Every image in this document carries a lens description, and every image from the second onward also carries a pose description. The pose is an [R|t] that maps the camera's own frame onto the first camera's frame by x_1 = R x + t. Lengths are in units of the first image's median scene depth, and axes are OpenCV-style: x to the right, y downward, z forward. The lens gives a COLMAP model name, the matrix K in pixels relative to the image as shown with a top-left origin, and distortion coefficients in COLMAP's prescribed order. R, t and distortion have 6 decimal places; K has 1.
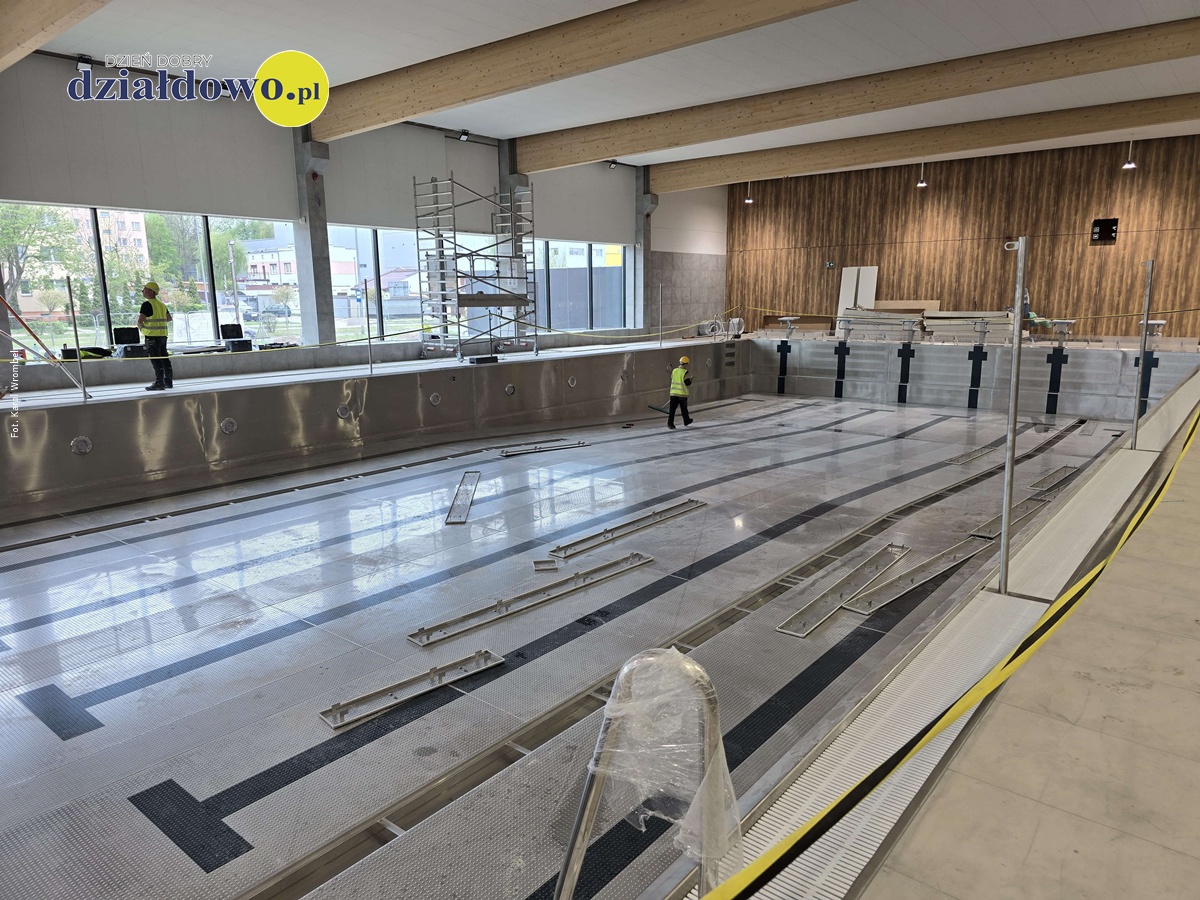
lens RADIAL K [[805.0, 0, 611.4], [0, 805.0, 448.9], [0, 0, 1]] dist [0.056739, -0.049777]
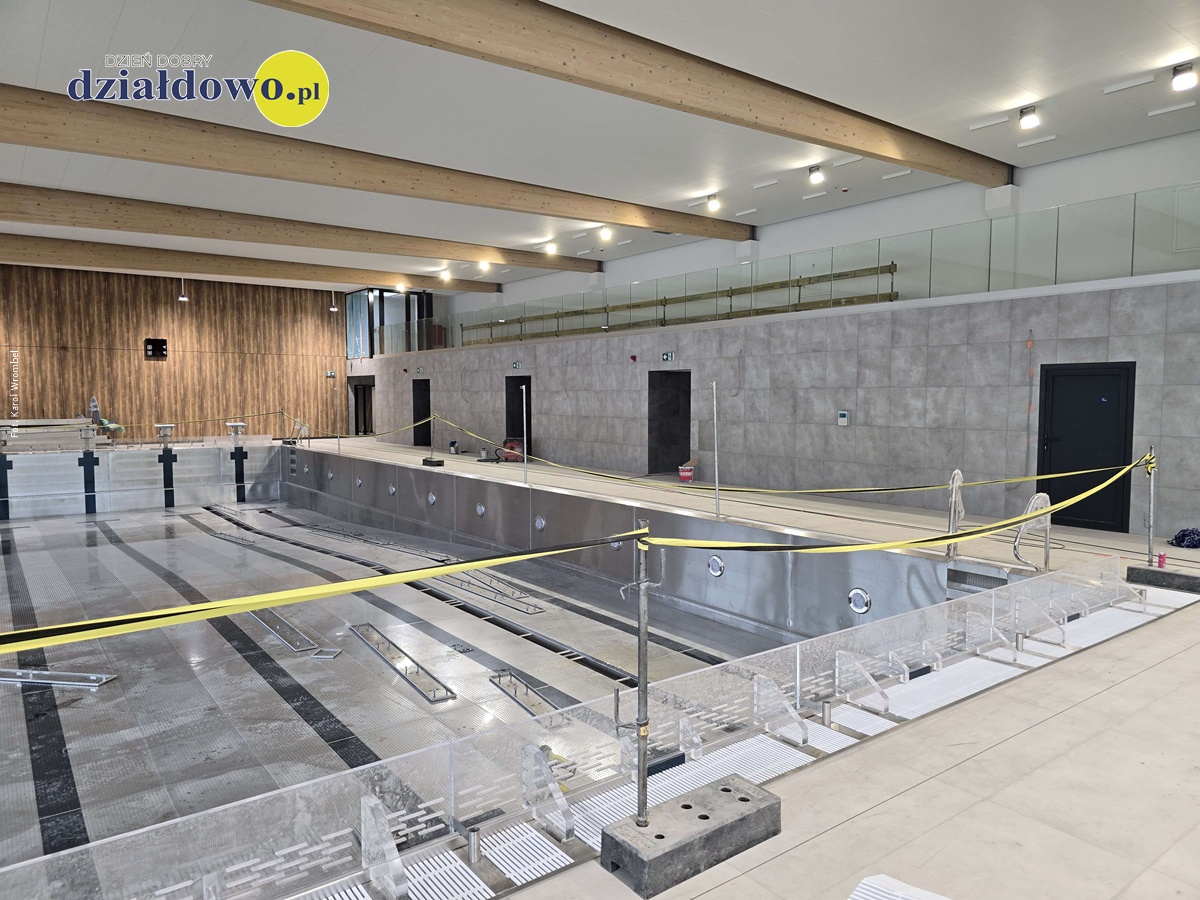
lens RADIAL K [[805.0, 0, 611.4], [0, 805.0, 448.9], [0, 0, 1]] dist [0.056739, -0.049777]
pose [[0.239651, -0.057284, 0.969168, -0.340252], [0.182381, 0.983142, 0.013012, -0.022128], [-0.953575, 0.173639, 0.246059, 0.112687]]
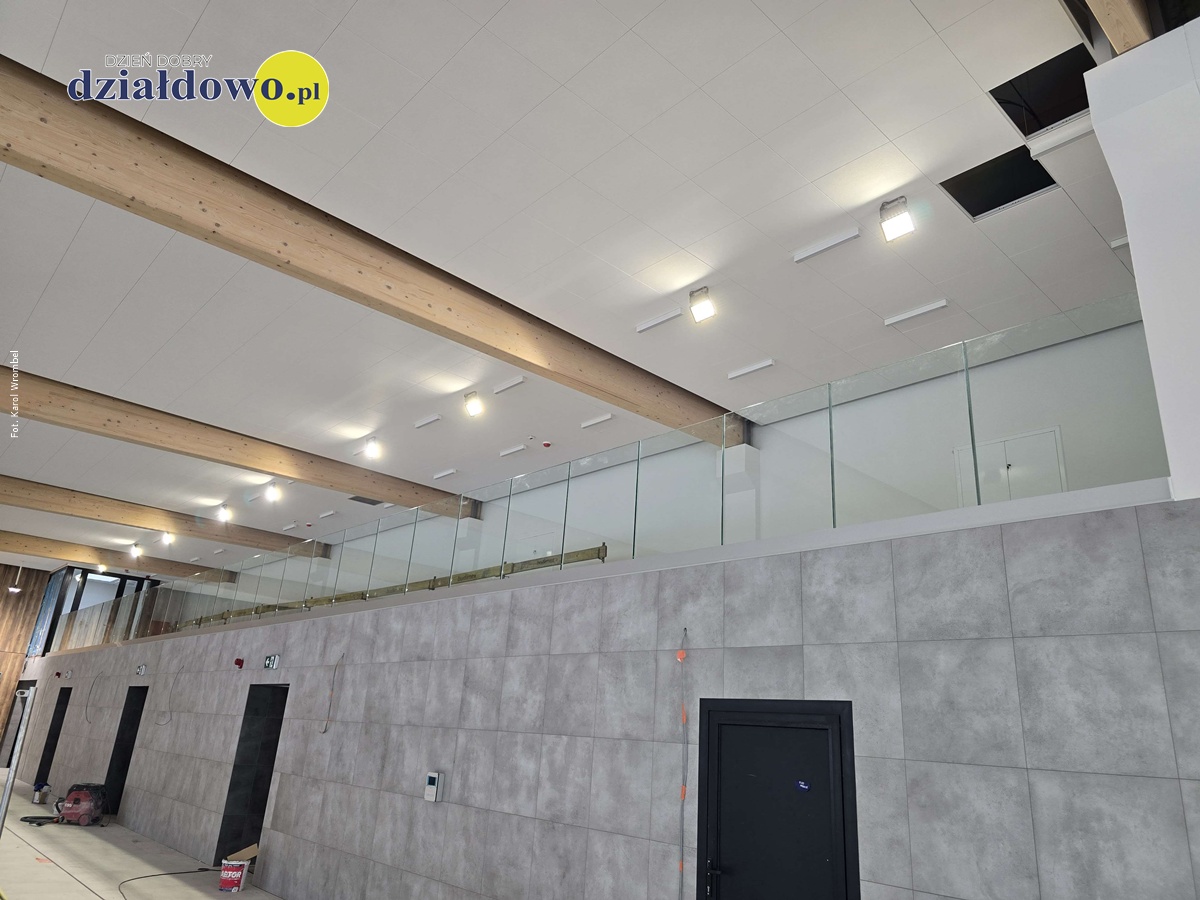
lens RADIAL K [[806.5, 0, 595.7], [0, 806.5, 453.8], [0, 0, 1]] dist [0.060241, -0.056390]
pose [[0.152588, 0.346664, 0.925495, -0.102013], [0.120686, 0.922916, -0.365596, -0.004437], [-0.980893, 0.167480, 0.098988, -0.005101]]
